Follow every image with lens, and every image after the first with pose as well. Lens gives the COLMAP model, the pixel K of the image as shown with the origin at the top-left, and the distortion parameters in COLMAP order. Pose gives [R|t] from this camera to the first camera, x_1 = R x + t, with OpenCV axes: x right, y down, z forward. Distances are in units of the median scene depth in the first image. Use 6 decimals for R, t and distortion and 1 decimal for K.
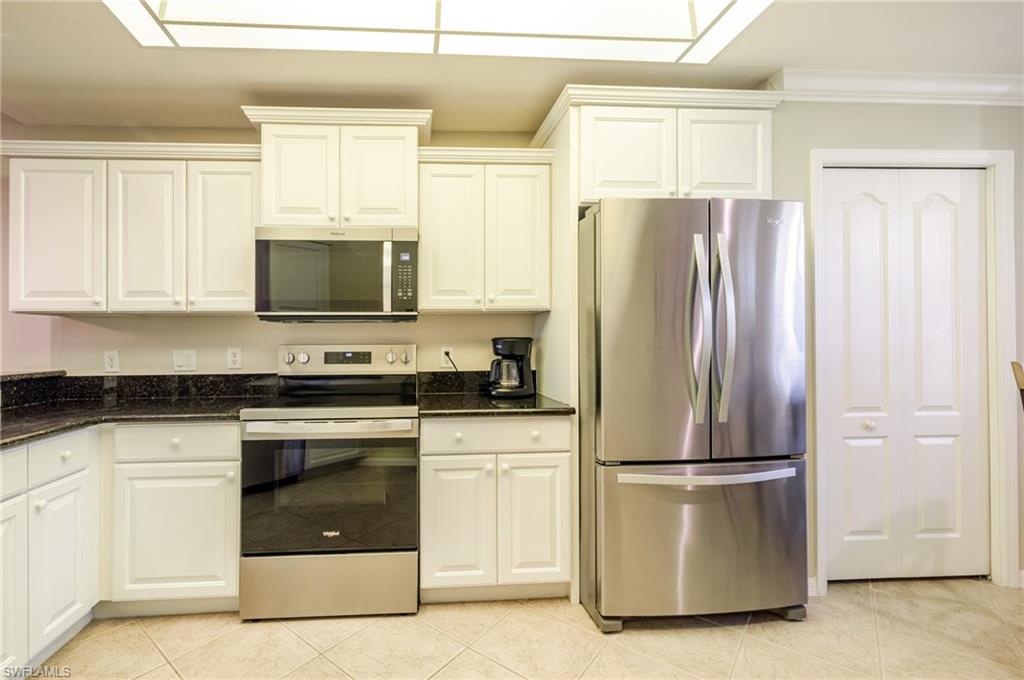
lens RADIAL K [[456.3, 0, 512.0], [0, 456.3, 340.0], [0, 0, 1]] dist [0.000666, 0.000165]
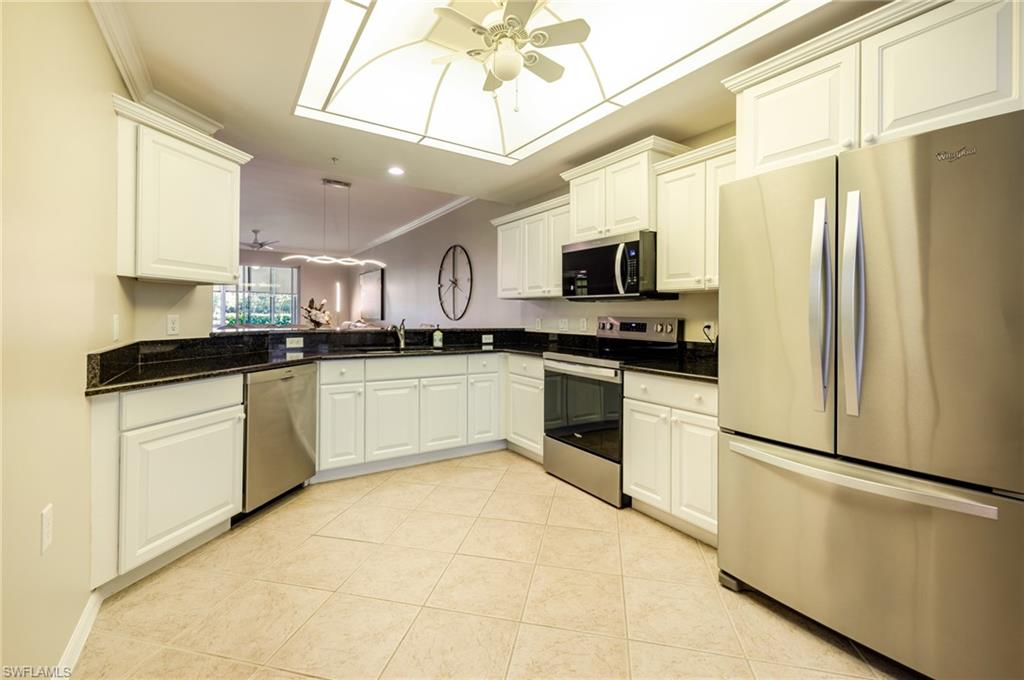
lens RADIAL K [[432.4, 0, 507.4], [0, 432.4, 323.6], [0, 0, 1]] dist [0.000792, -0.000060]
pose [[0.493577, 0.030254, -0.869176, 0.748690], [-0.011033, 0.999532, 0.028526, -0.004945], [0.869632, -0.004490, 0.493680, 0.042482]]
